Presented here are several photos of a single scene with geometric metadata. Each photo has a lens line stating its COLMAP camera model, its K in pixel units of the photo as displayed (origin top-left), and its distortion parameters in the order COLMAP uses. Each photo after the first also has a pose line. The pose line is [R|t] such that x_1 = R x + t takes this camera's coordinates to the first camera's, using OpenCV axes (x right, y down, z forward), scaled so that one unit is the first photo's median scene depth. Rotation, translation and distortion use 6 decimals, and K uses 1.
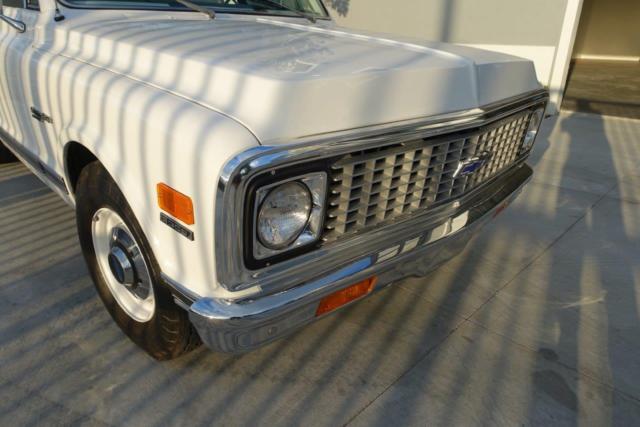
lens RADIAL K [[428.9, 0, 318.1], [0, 428.9, 216.0], [0, 0, 1]] dist [-0.003999, 0.003474]
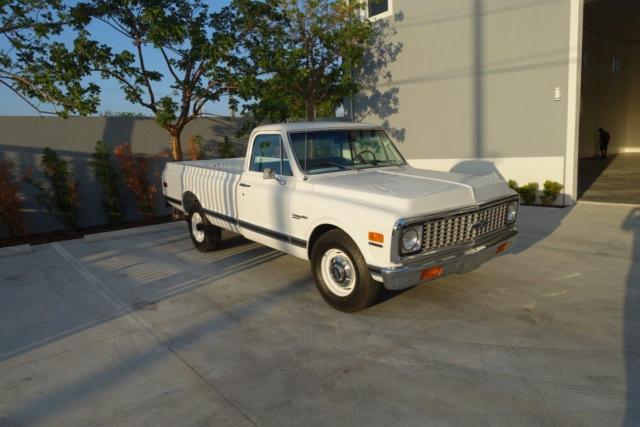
lens RADIAL K [[428.9, 0, 318.8], [0, 428.9, 228.4], [0, 0, 1]] dist [-0.003999, 0.003474]
pose [[0.991015, -0.050309, -0.123929, -0.308037], [0.023202, 0.977179, -0.211147, 0.502525], [0.131723, 0.206374, 0.969566, -1.919433]]
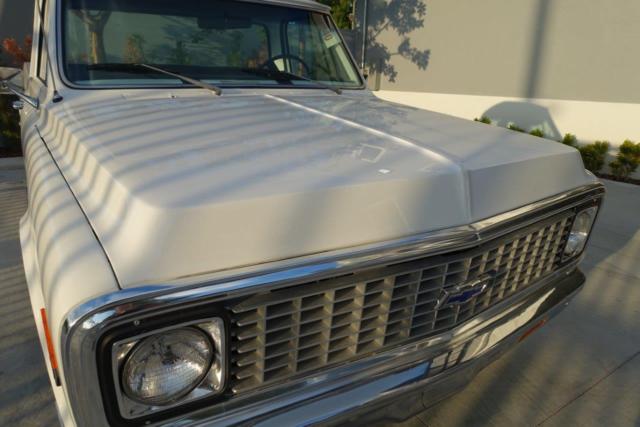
lens RADIAL K [[428.9, 0, 322.3], [0, 428.9, 217.3], [0, 0, 1]] dist [-0.003999, 0.003474]
pose [[0.979382, 0.063412, -0.191806, 0.301207], [-0.080541, 0.993301, -0.082863, -0.207999], [0.185267, 0.096603, 0.977928, 0.210966]]
